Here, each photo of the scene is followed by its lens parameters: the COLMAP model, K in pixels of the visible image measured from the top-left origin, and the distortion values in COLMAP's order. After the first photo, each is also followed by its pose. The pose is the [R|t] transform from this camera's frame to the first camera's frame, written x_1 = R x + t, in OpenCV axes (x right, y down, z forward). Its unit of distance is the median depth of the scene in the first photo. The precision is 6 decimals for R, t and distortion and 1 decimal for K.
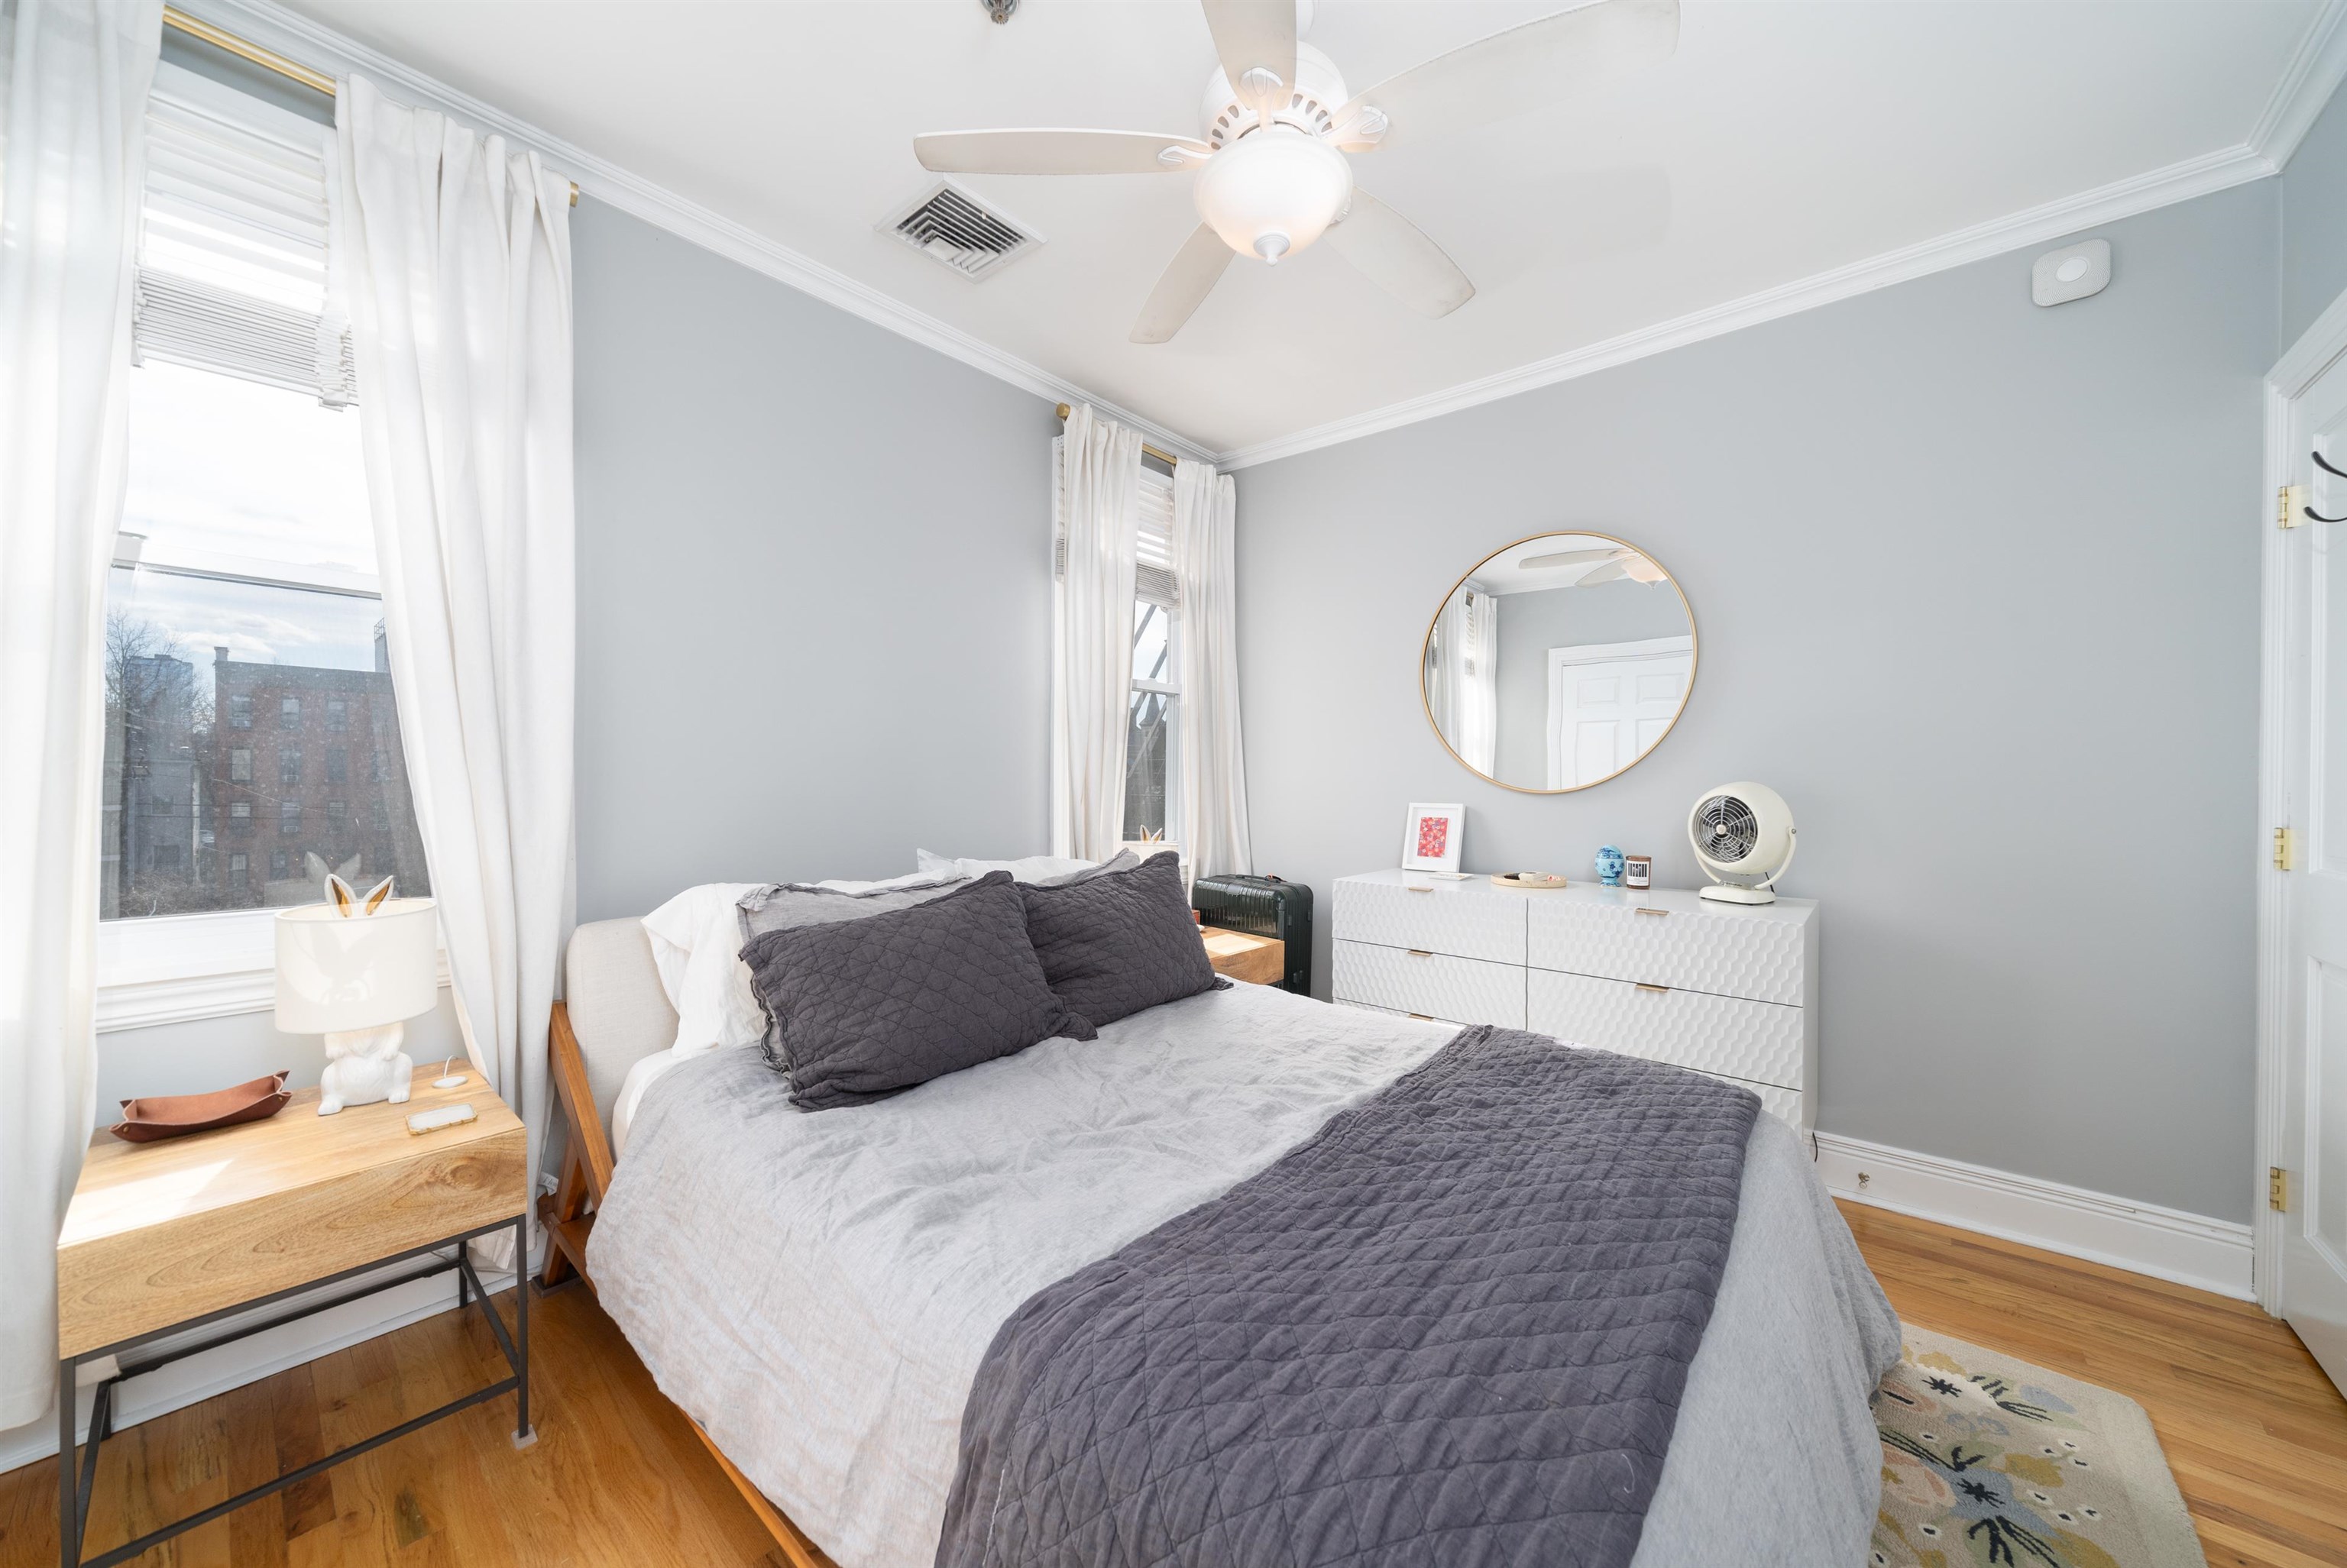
lens RADIAL K [[813.4, 0, 1173.5], [0, 813.4, 784.0], [0, 0, 1]] dist [-0.008757, -0.000006]
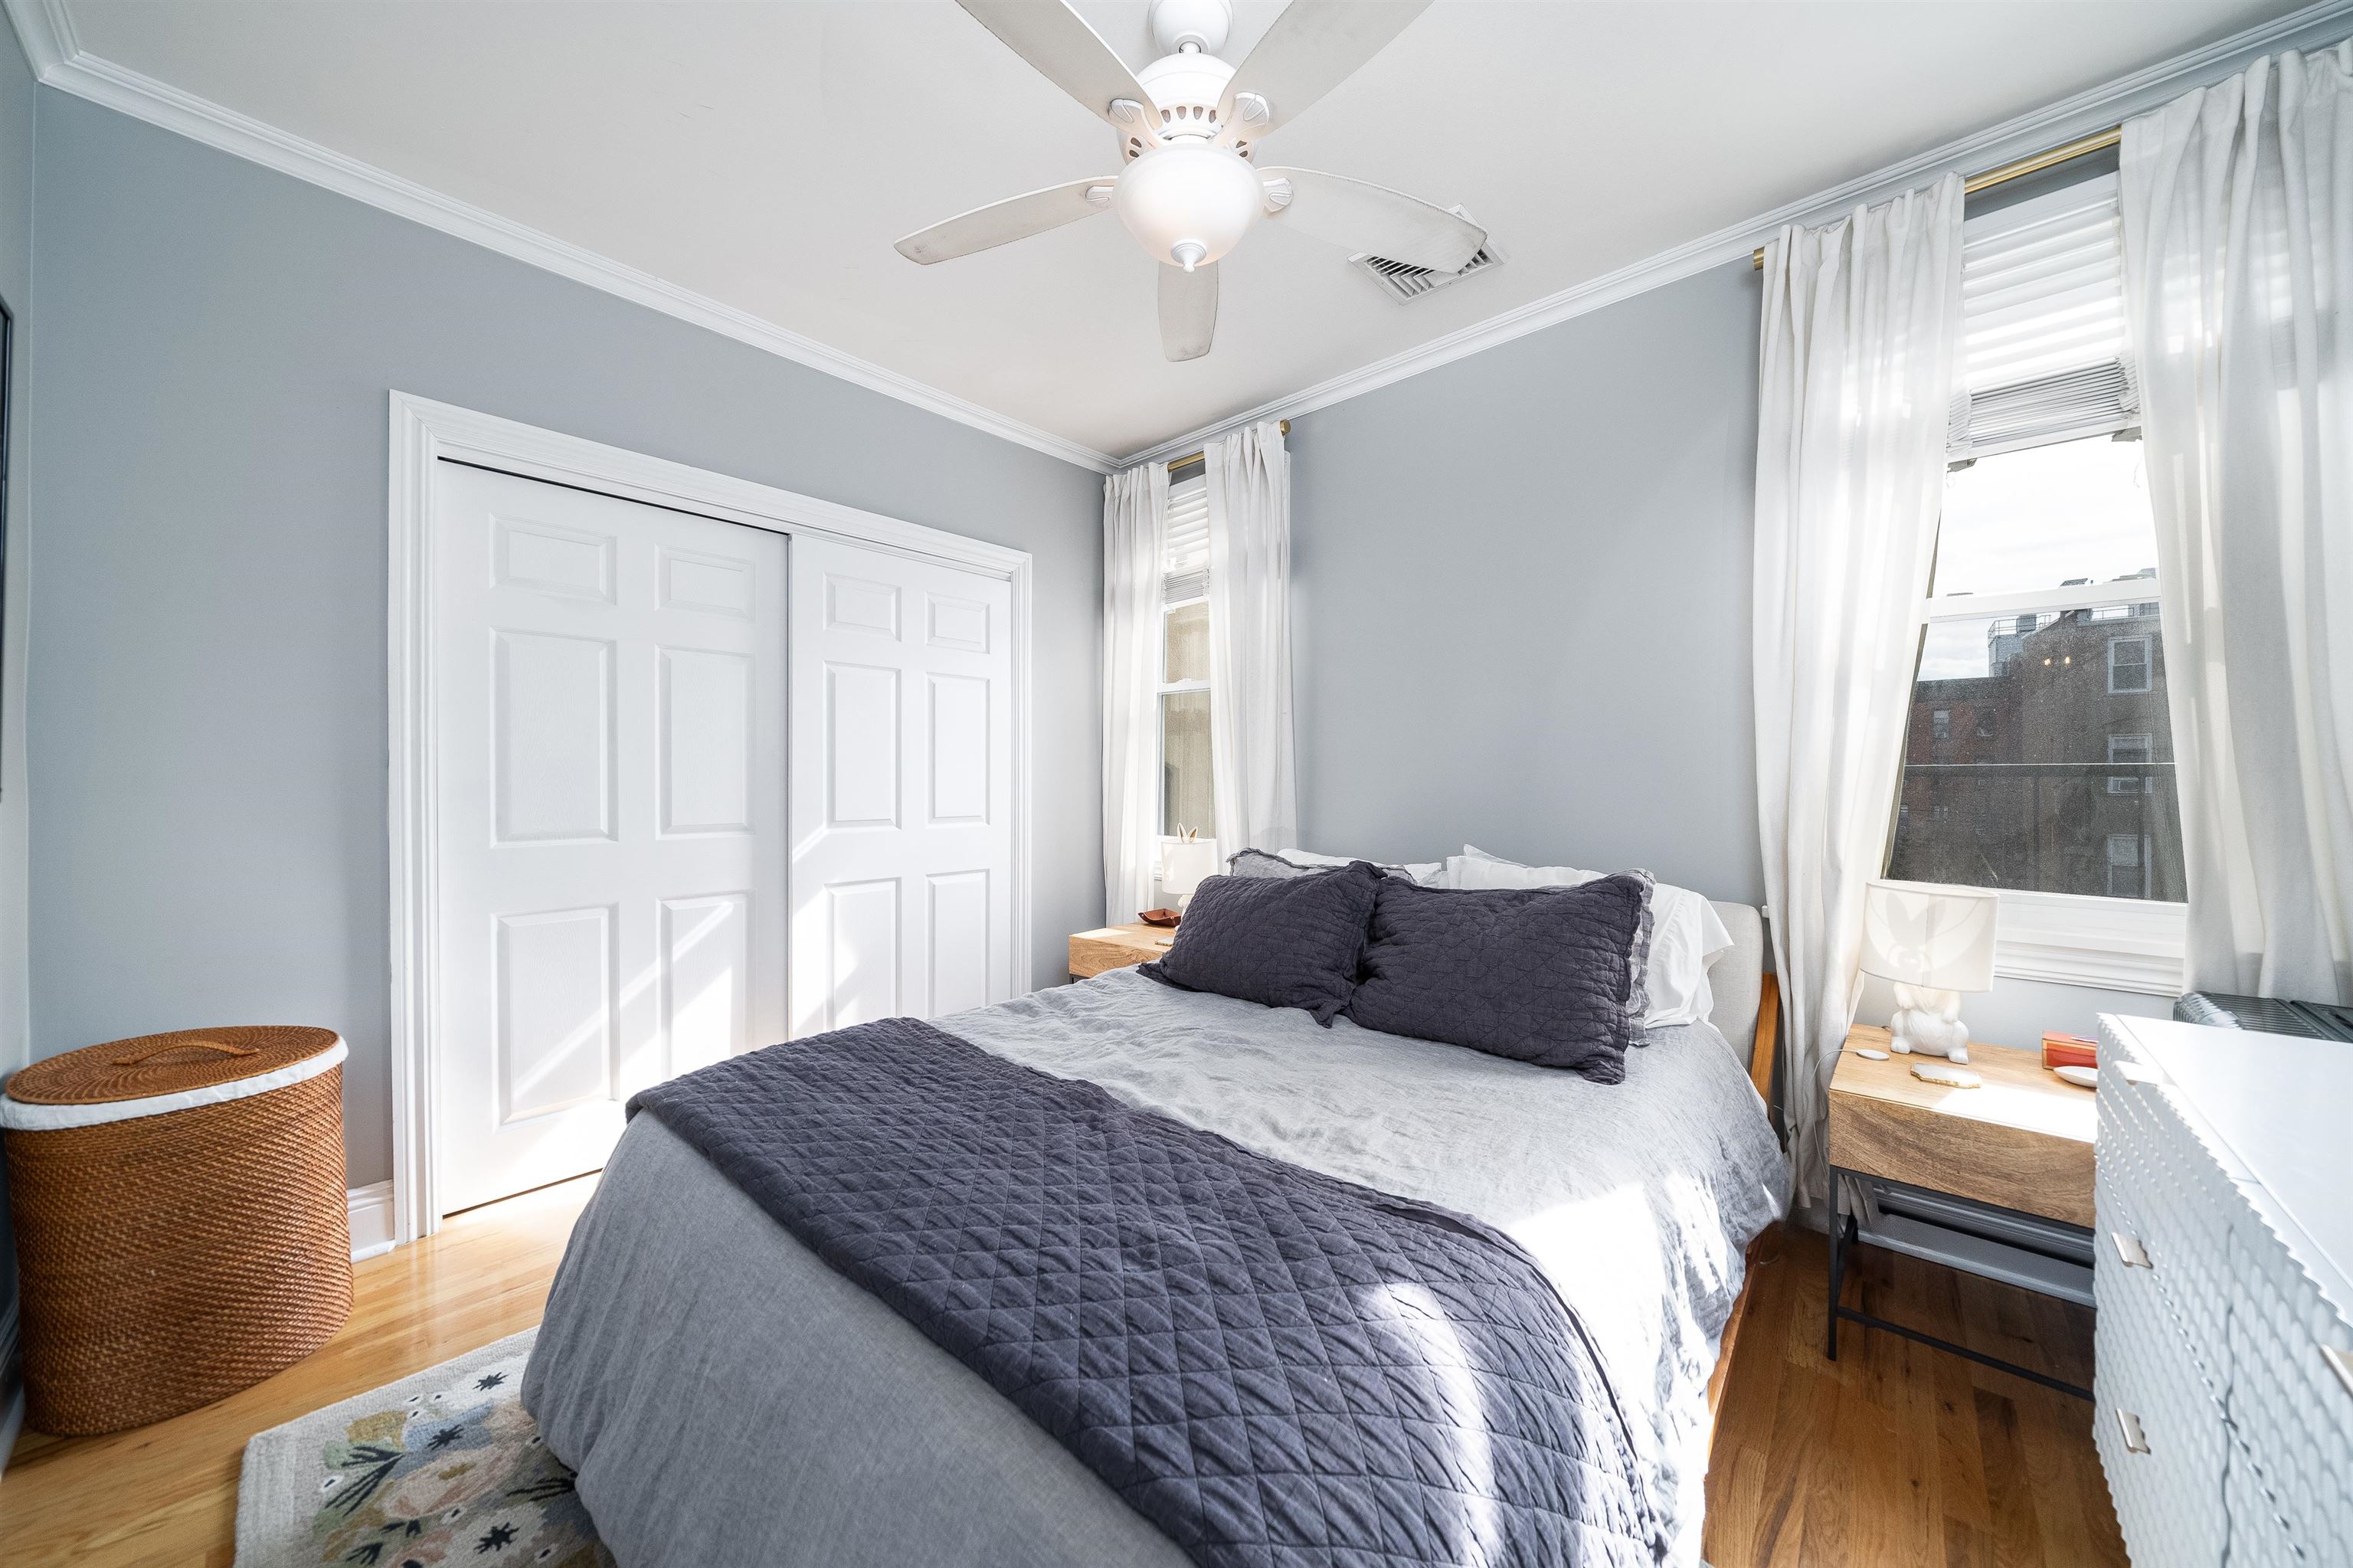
lens RADIAL K [[815.6, 0, 1176.5], [0, 815.6, 784.0], [0, 0, 1]] dist [-0.008757, -0.000006]
pose [[-0.022422, 0.000924, -0.999748, 0.980784], [-0.006273, 0.999980, 0.001065, 0.003156], [0.999729, 0.006295, -0.022416, 0.860878]]
